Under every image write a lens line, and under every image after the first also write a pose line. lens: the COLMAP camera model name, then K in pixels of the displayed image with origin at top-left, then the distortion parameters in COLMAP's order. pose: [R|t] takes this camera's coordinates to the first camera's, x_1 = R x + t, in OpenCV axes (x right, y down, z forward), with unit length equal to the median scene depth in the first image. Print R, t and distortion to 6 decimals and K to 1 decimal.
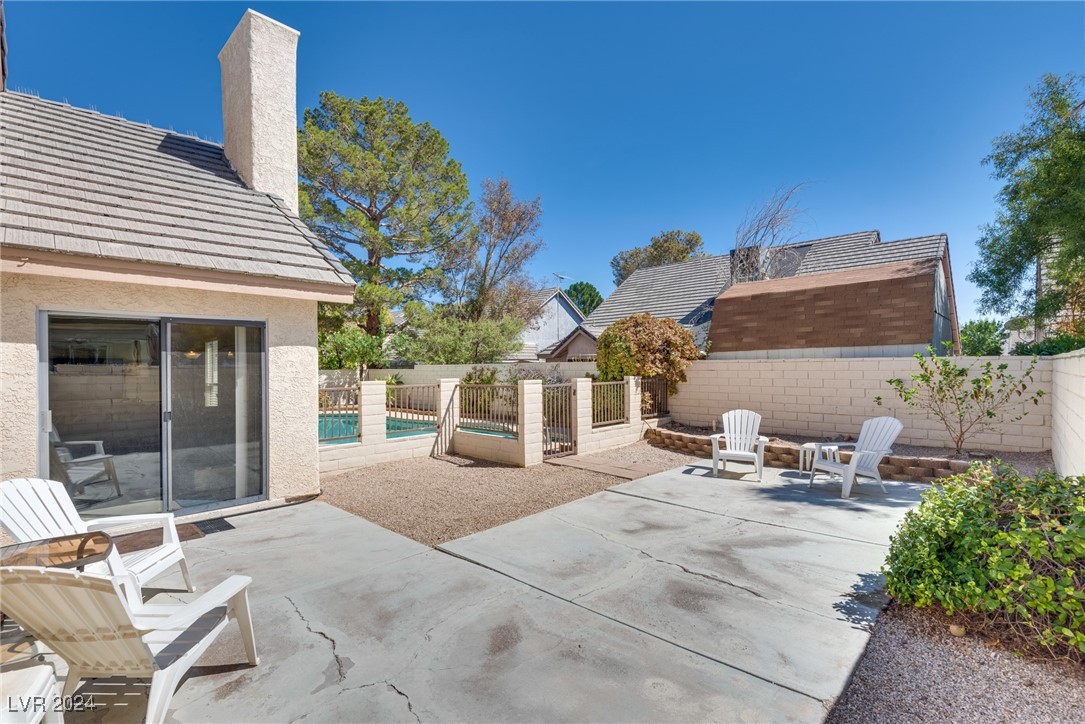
lens RADIAL K [[493.6, 0, 541.4], [0, 493.6, 361.9], [0, 0, 1]] dist [0.014616, 0.000399]
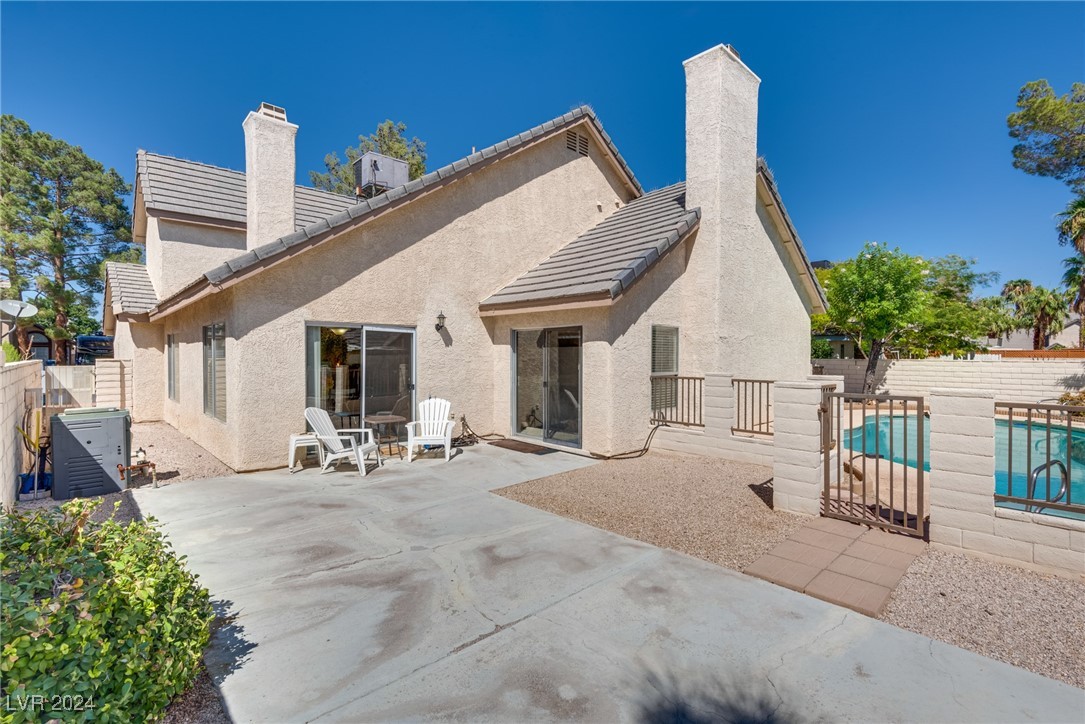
lens RADIAL K [[493.2, 0, 543.5], [0, 493.2, 359.6], [0, 0, 1]] dist [0.016266, -0.000936]
pose [[-0.043307, 0.023460, -0.998786, 1.255329], [0.009521, 0.999689, 0.023069, -0.024217], [0.999016, -0.008511, -0.043517, 1.350765]]
